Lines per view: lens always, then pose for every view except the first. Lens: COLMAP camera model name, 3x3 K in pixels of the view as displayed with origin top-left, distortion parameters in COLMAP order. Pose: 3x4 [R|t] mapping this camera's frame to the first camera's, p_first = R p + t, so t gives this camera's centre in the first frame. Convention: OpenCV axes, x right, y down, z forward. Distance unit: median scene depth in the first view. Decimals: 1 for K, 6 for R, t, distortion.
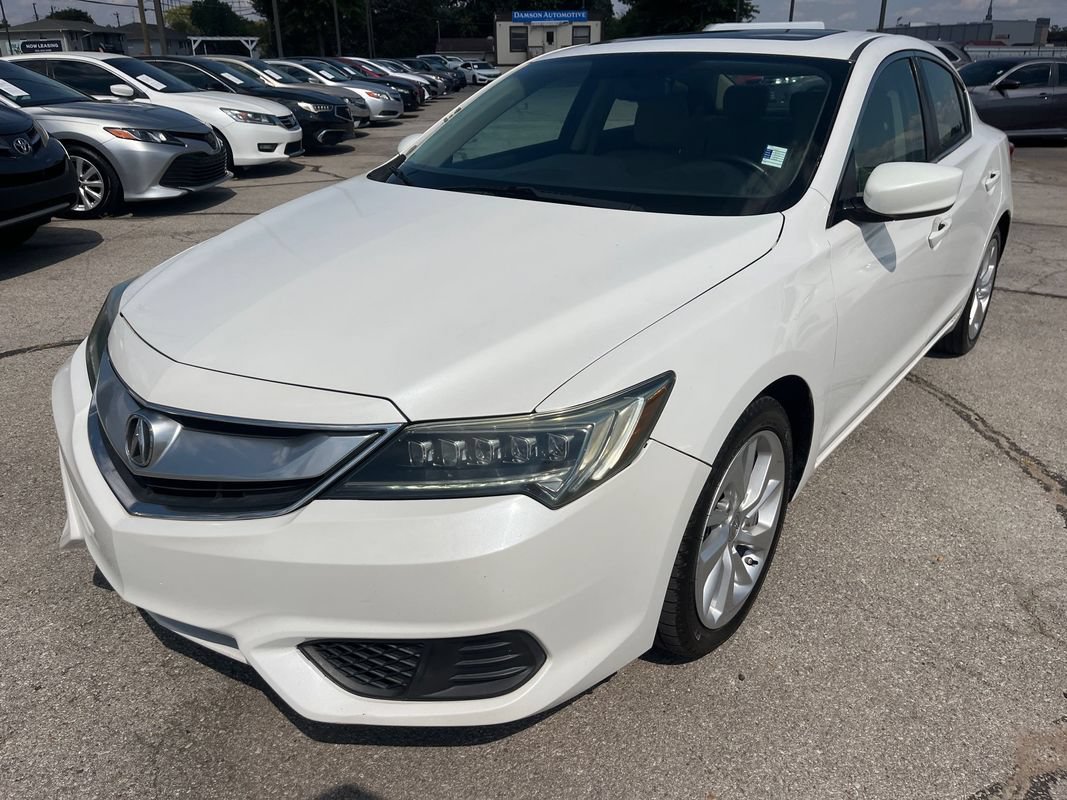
lens RADIAL K [[819.3, 0, 535.3], [0, 819.3, 402.4], [0, 0, 1]] dist [0.084913, -0.114801]
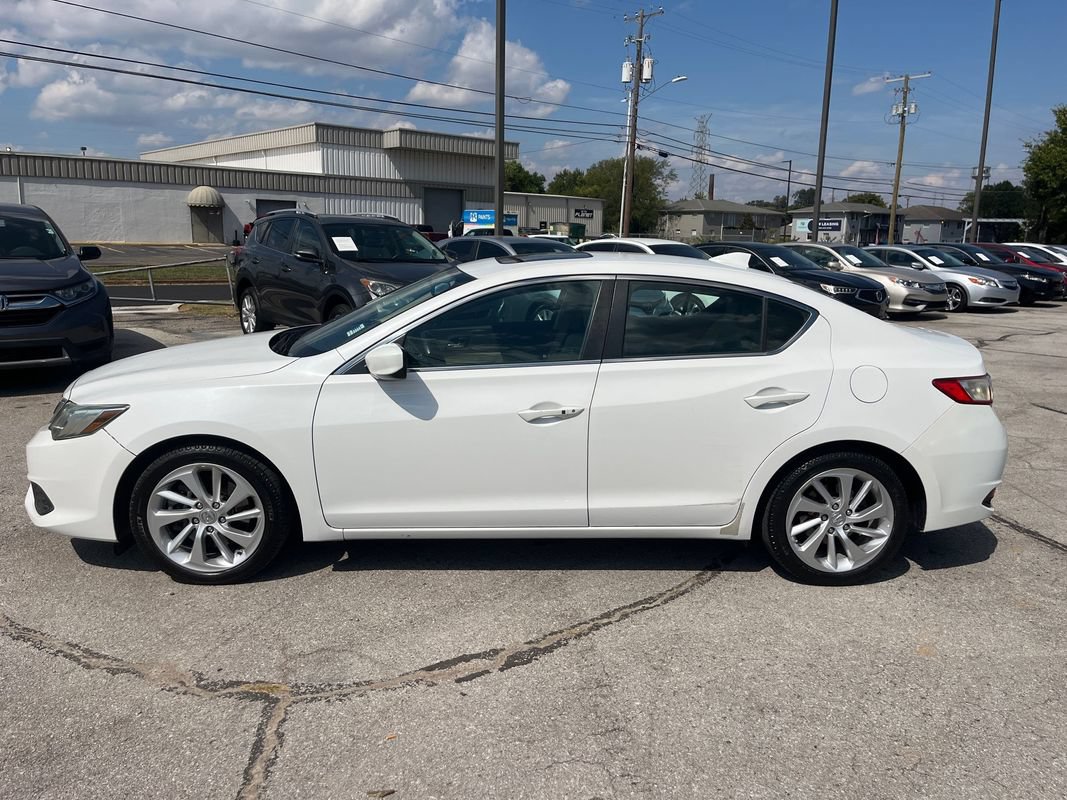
lens RADIAL K [[819.3, 0, 533.0], [0, 819.3, 412.0], [0, 0, 1]] dist [0.084913, -0.114801]
pose [[0.640450, 0.181737, -0.746188, 1.248522], [-0.314294, 0.948535, -0.038737, -0.136640], [0.700745, 0.259331, 0.664608, 0.151948]]
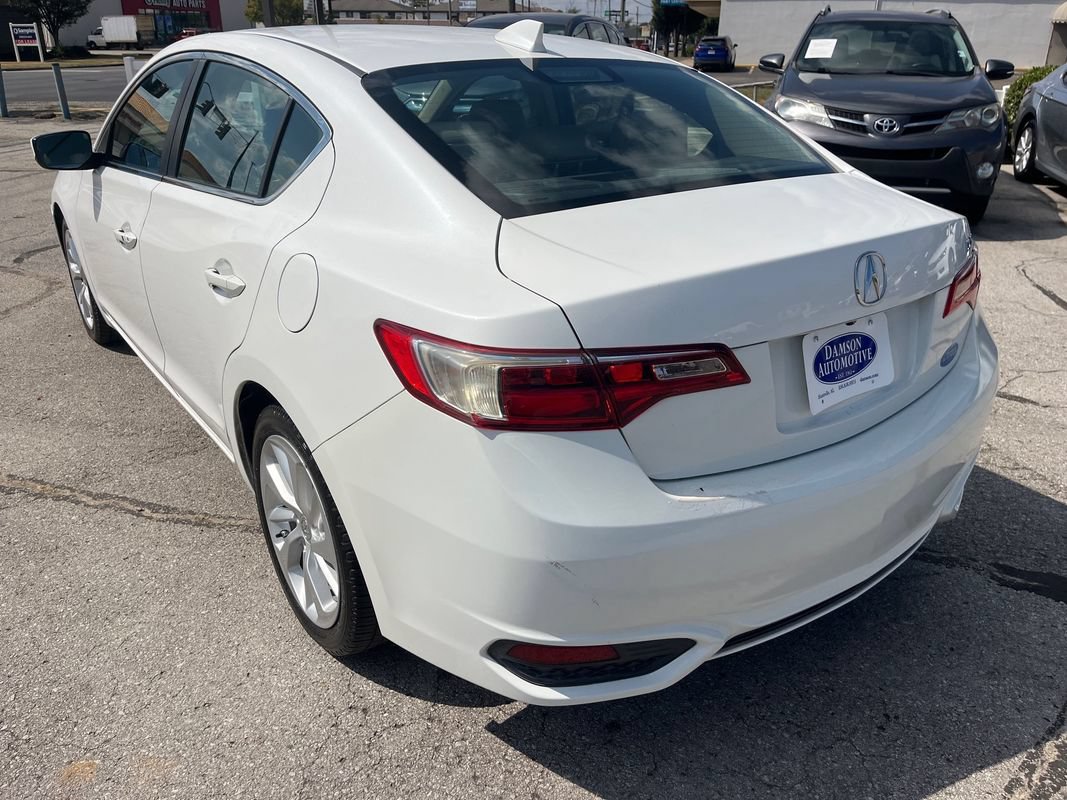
lens RADIAL K [[819.3, 0, 530.1], [0, 819.3, 405.1], [0, 0, 1]] dist [0.084913, -0.114801]
pose [[-0.295110, 0.386654, -0.873733, 1.150887], [-0.372076, 0.795767, 0.477823, -0.623035], [0.880040, 0.466105, -0.090974, 1.442310]]
